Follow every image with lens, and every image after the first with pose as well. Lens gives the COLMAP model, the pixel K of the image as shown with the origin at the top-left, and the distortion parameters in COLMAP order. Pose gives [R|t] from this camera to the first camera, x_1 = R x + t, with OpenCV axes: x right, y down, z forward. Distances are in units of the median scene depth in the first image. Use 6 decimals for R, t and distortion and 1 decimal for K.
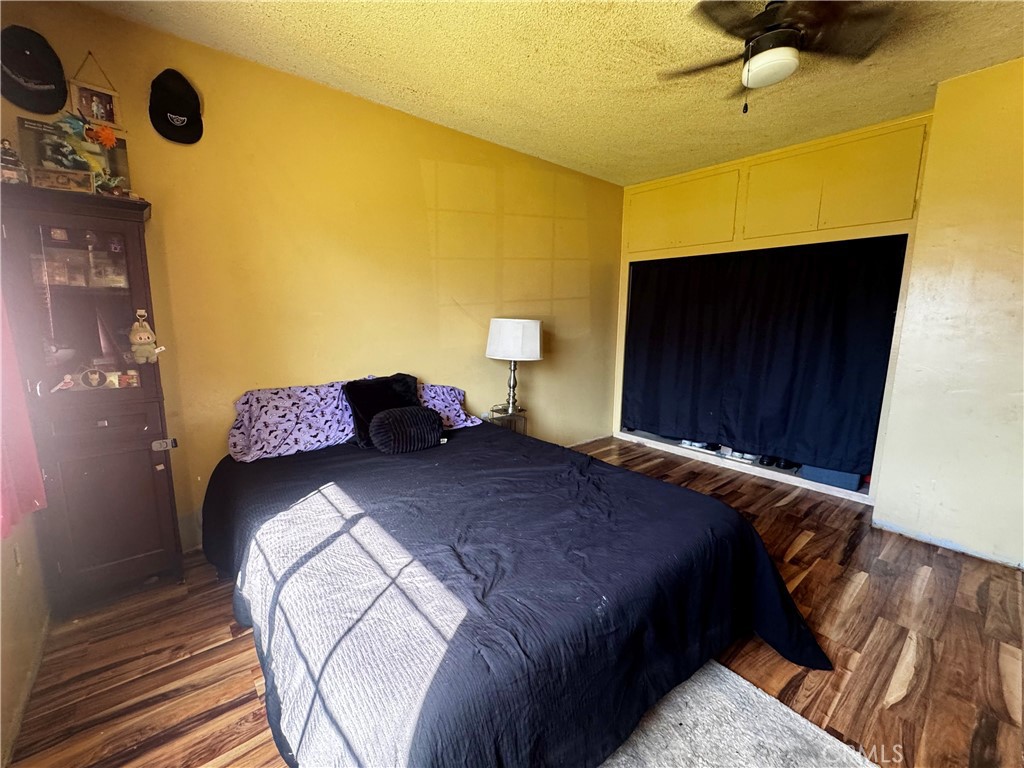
lens RADIAL K [[420.9, 0, 510.0], [0, 420.9, 382.1], [0, 0, 1]] dist [0.000518, 0.000318]
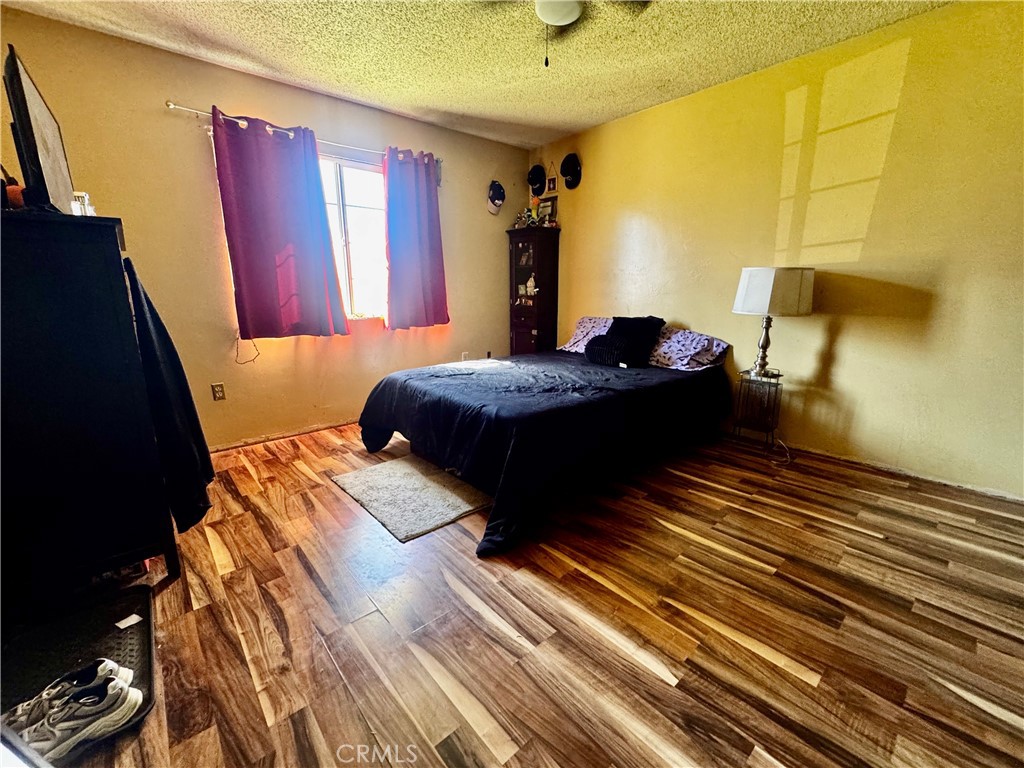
lens RADIAL K [[420.9, 0, 511.0], [0, 420.9, 386.4], [0, 0, 1]] dist [0.000518, 0.000318]
pose [[0.022932, 0.207983, -0.977864, 1.240476], [-0.143899, 0.968622, 0.202642, -0.013431], [0.989327, 0.136067, 0.052141, 0.663218]]
